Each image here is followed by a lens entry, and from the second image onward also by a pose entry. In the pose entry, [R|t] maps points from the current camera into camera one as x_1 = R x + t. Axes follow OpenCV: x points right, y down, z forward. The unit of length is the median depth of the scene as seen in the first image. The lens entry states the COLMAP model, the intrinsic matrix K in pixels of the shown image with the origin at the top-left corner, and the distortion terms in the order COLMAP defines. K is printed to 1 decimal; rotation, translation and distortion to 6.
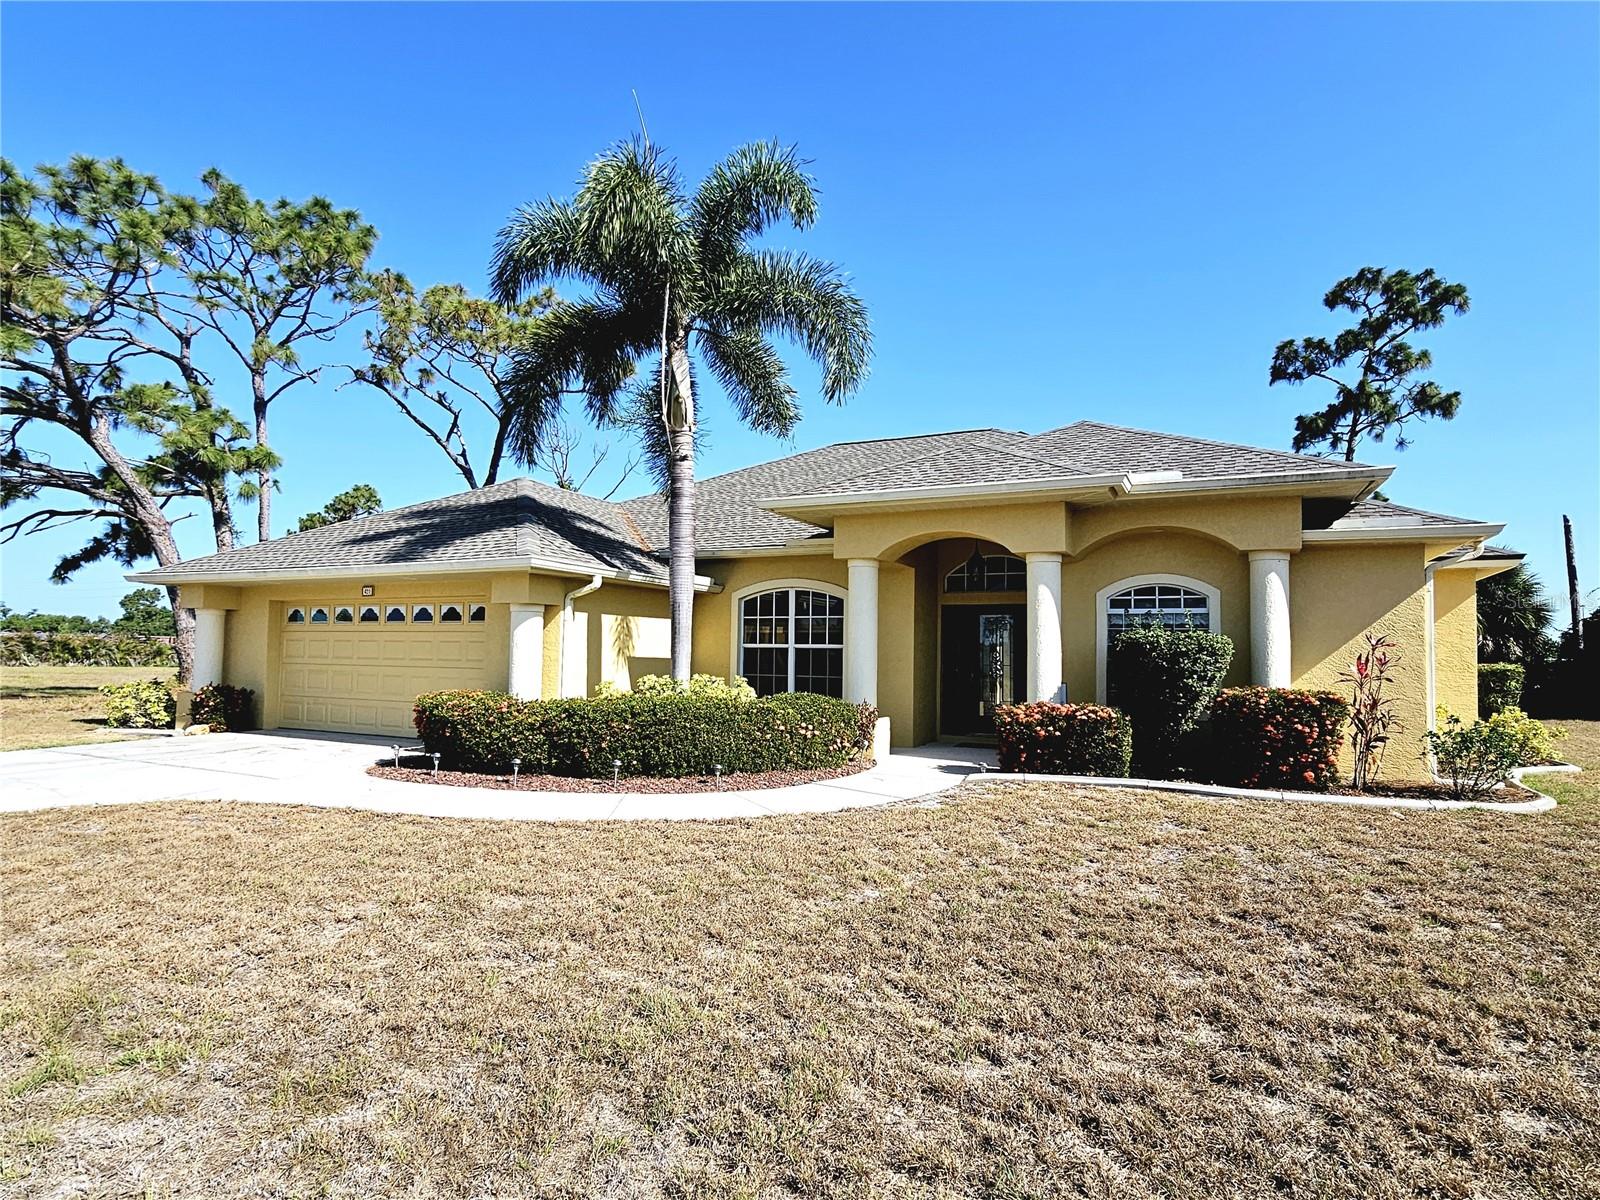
lens RADIAL K [[657.5, 0, 800.9], [0, 657.5, 606.5], [0, 0, 1]] dist [-0.003031, 0.001593]
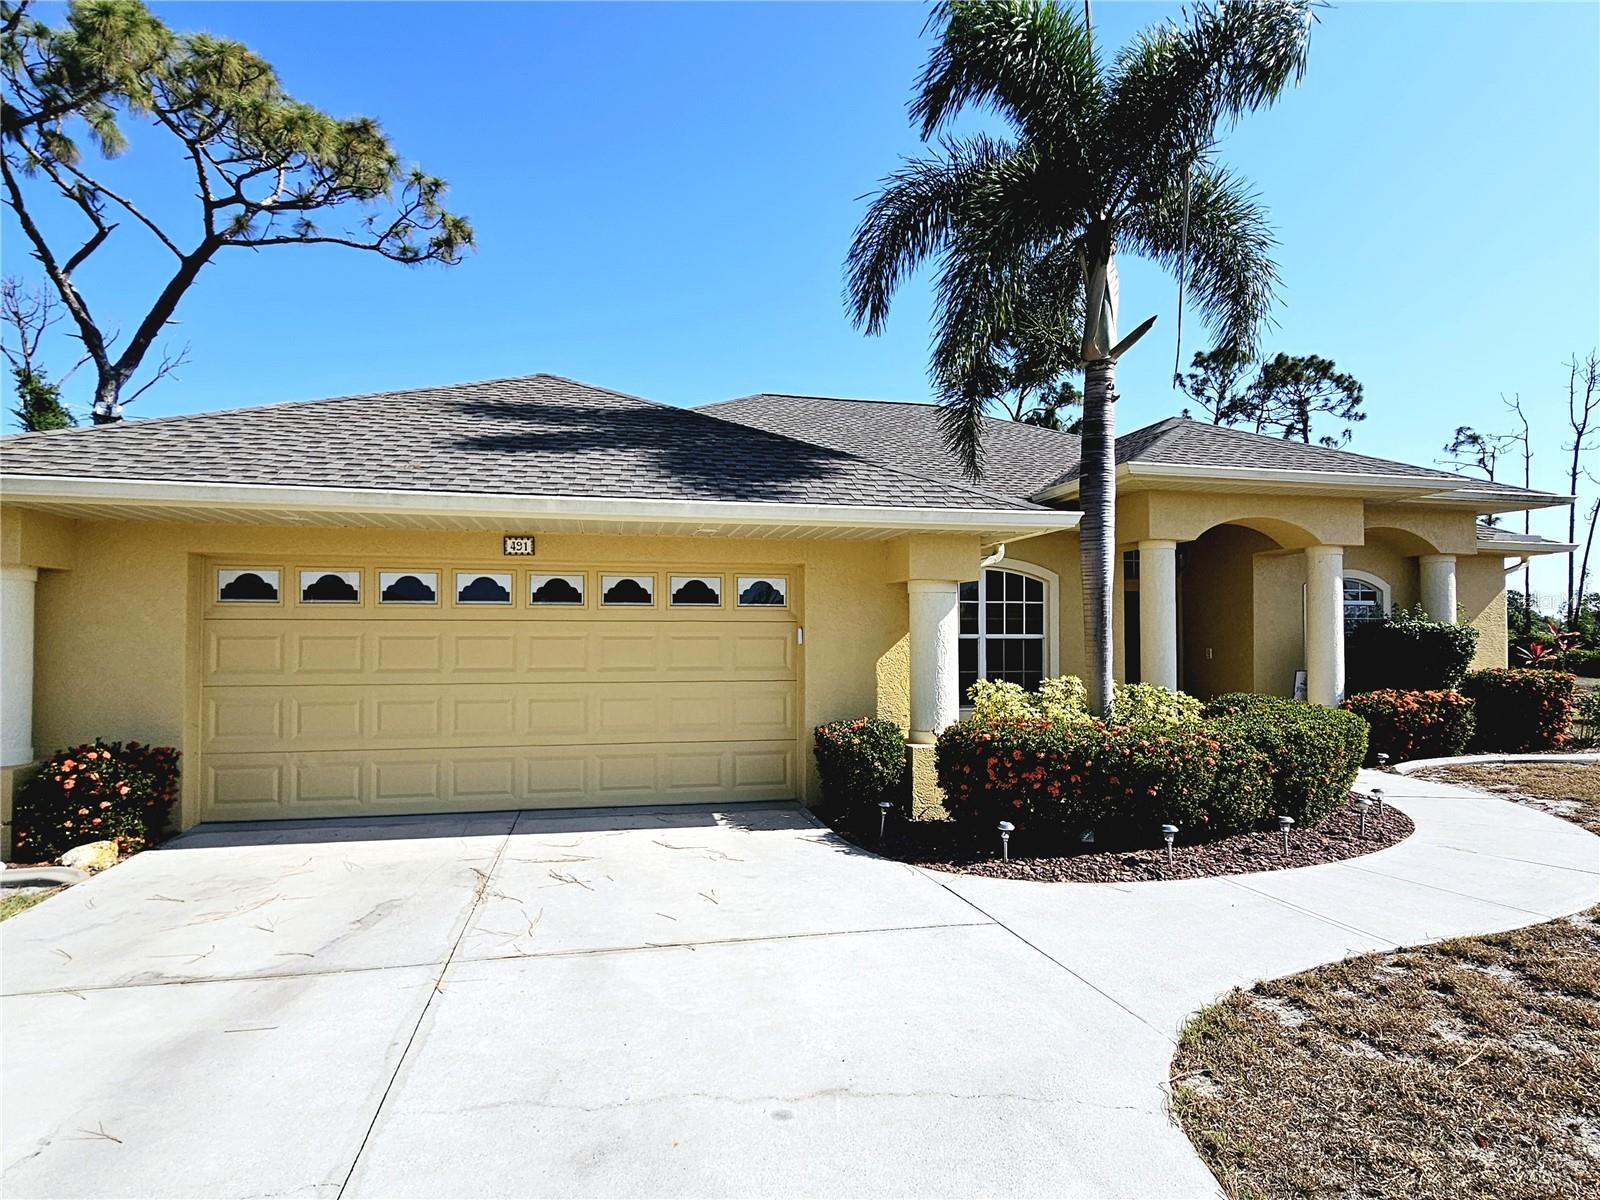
lens RADIAL K [[710.9, 0, 800.1], [0, 710.9, 597.2], [0, 0, 1]] dist [0.002493, -0.000076]
pose [[0.860731, 0.015548, 0.508823, -0.714797], [-0.023871, 0.999667, 0.009834, 0.007031], [-0.508501, -0.020611, 0.860815, 0.357546]]
